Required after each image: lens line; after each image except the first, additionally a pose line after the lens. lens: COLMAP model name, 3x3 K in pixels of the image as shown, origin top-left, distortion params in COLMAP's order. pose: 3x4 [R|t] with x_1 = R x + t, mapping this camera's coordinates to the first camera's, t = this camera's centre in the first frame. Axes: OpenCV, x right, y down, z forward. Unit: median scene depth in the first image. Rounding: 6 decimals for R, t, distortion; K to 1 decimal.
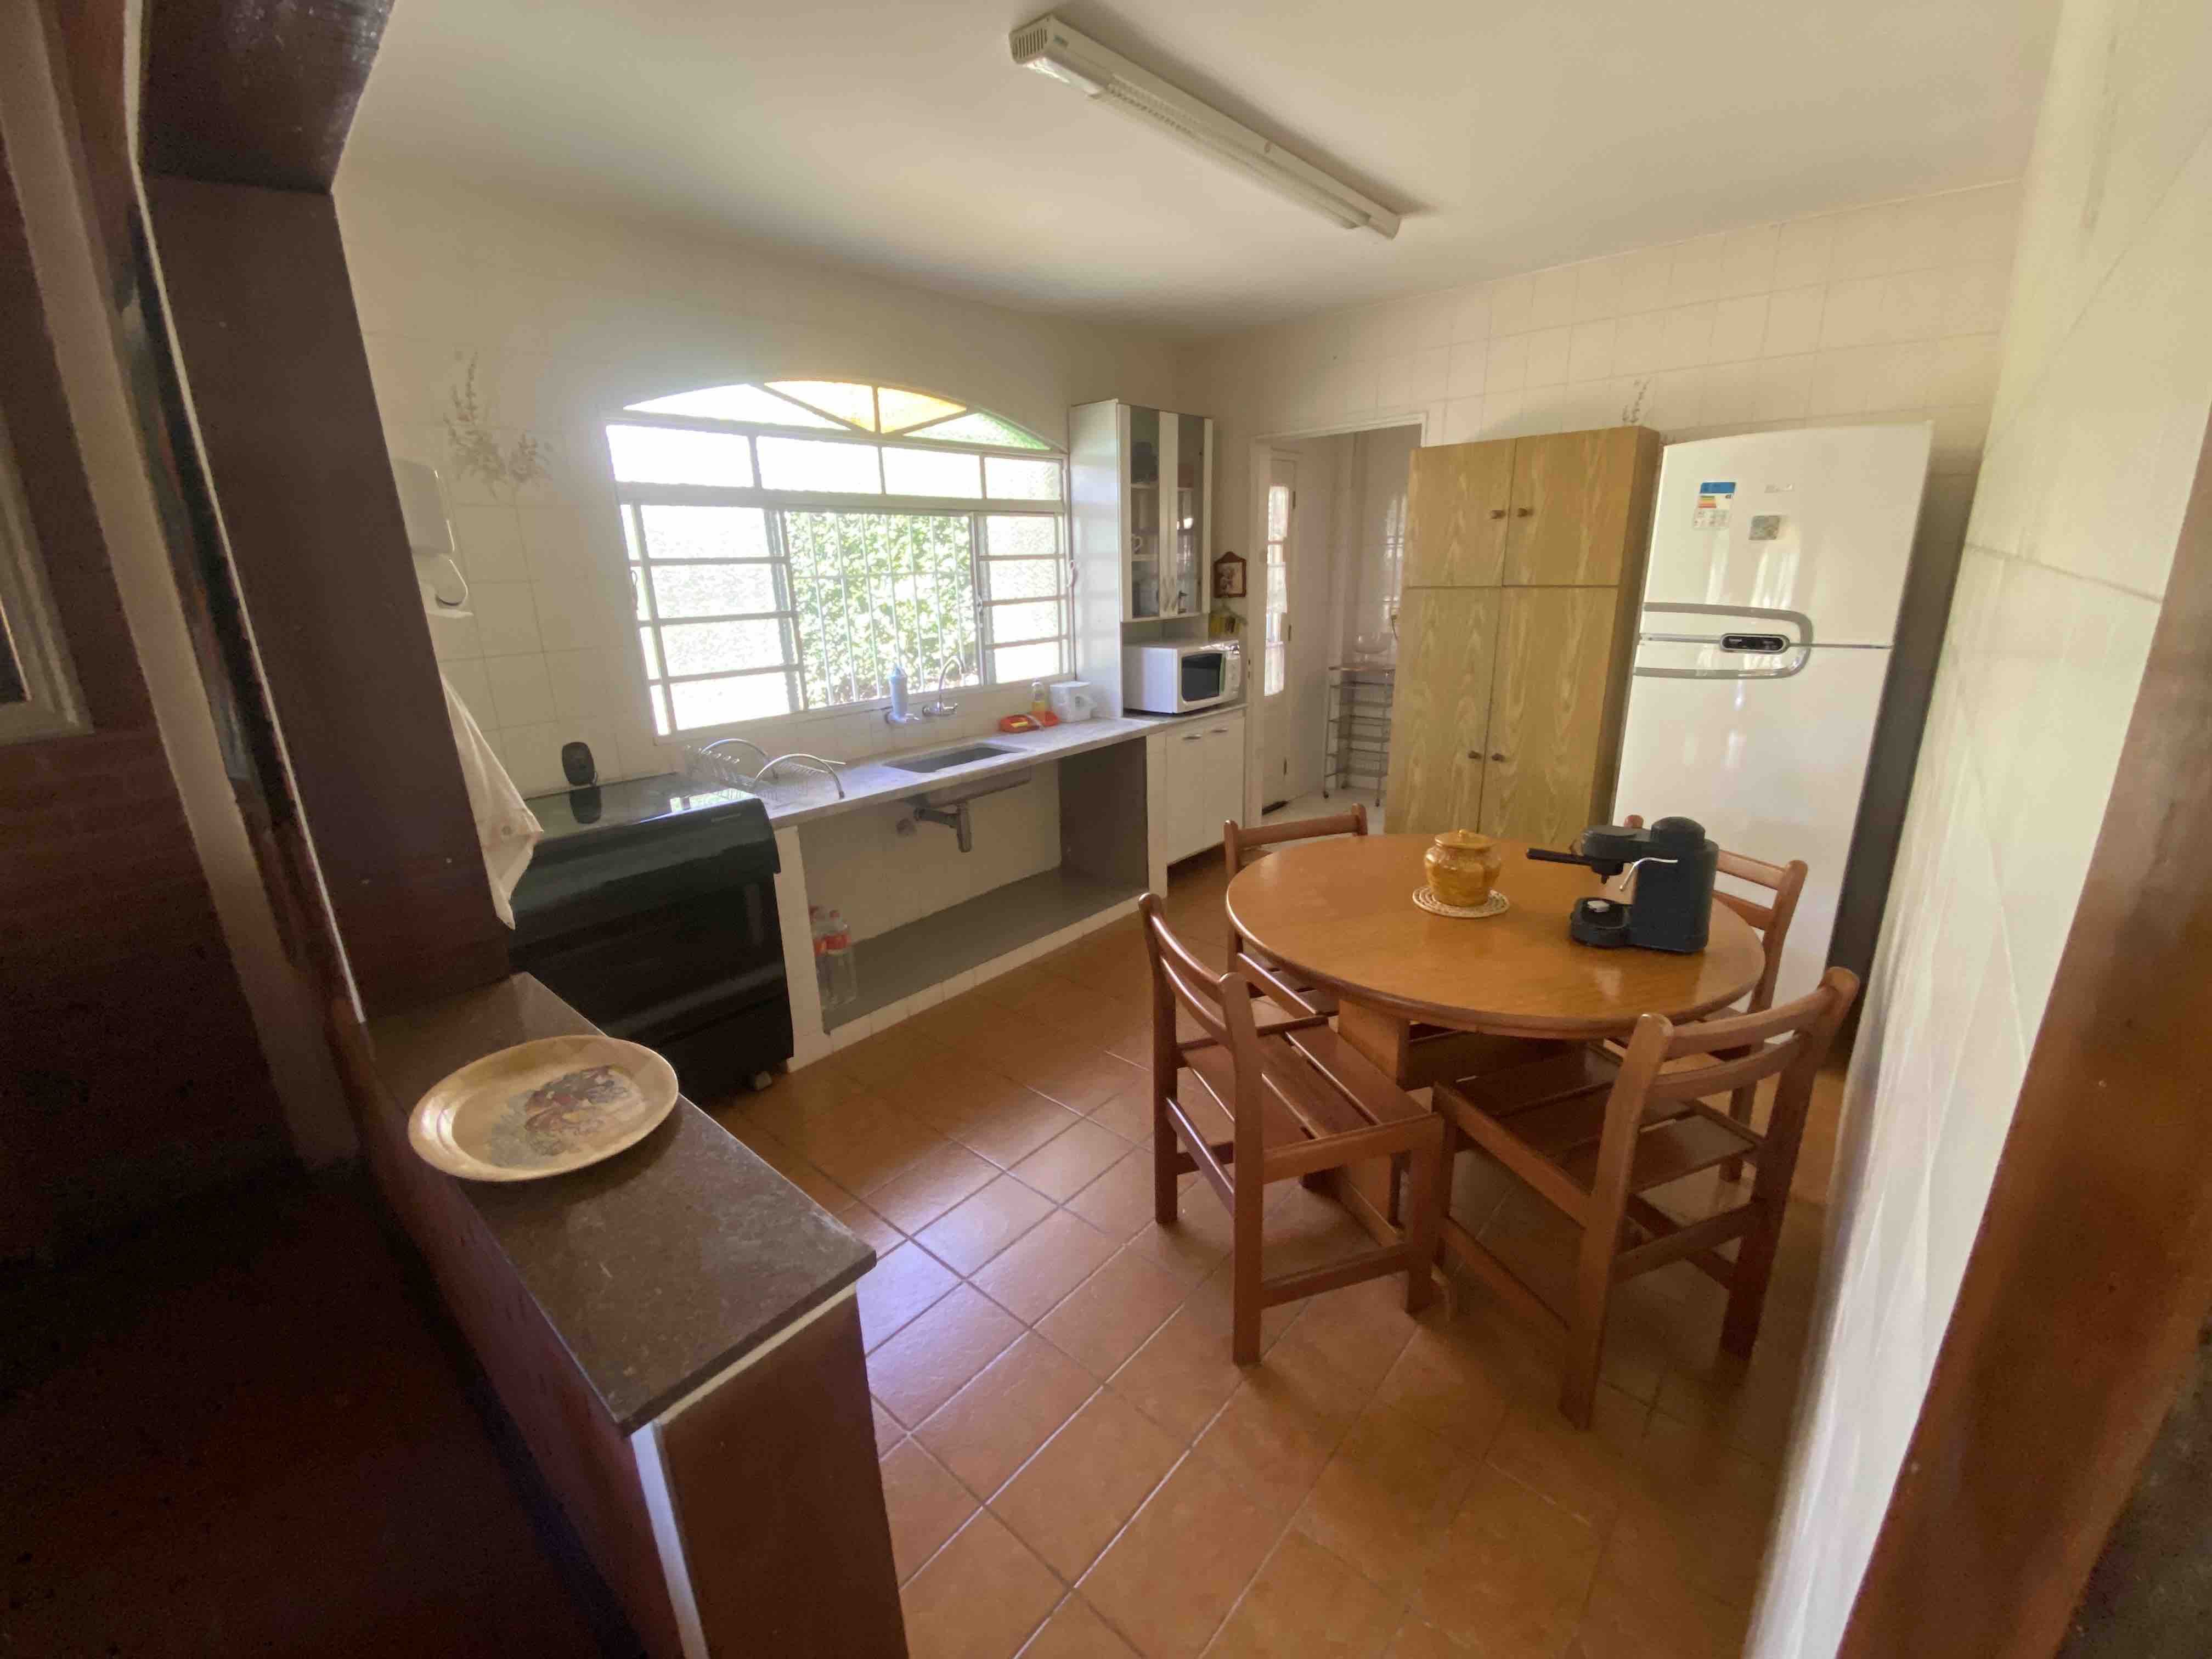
lens RADIAL K [[891.2, 0, 1105.5], [0, 891.2, 832.0], [0, 0, 1]] dist [-0.002025, -0.003558]
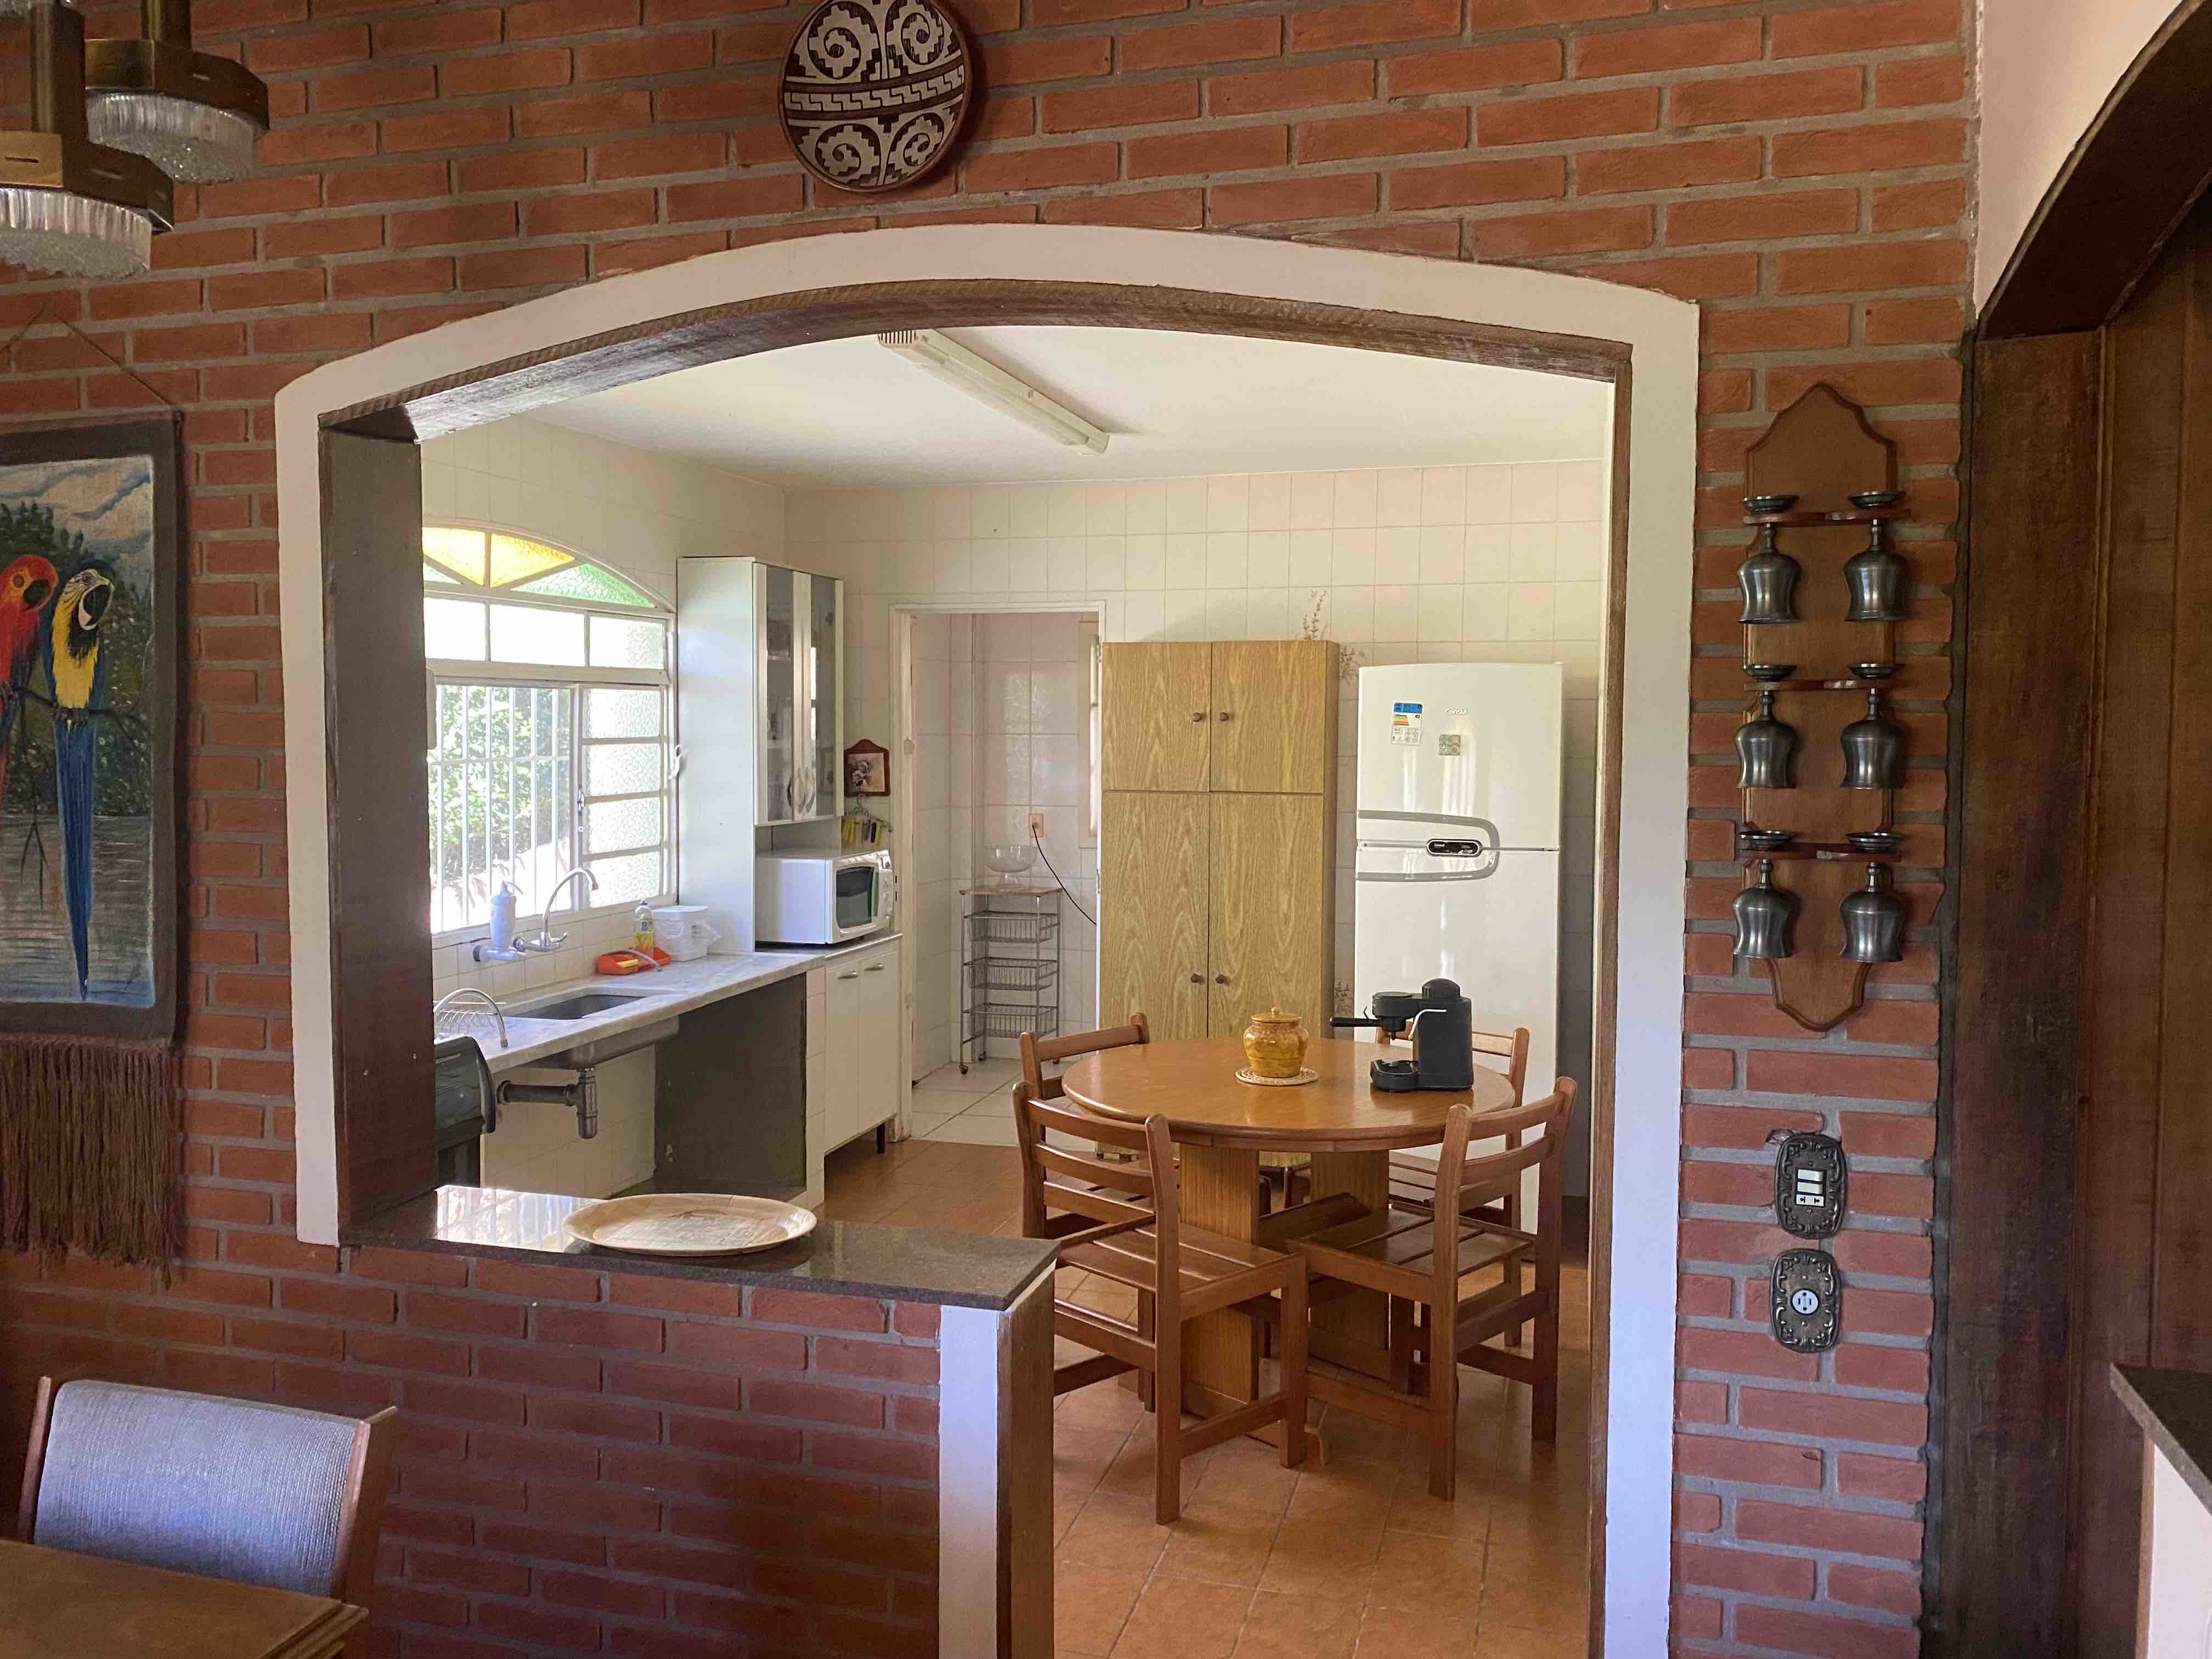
lens RADIAL K [[1676.1, 0, 1114.5], [0, 1676.1, 808.6], [0, 0, 1]] dist [0.038933, -0.044939]
pose [[0.899201, 0.011395, 0.437386, -0.356000], [0.096318, 0.969983, -0.223286, 0.104858], [-0.426802, 0.242907, 0.871112, -0.406362]]
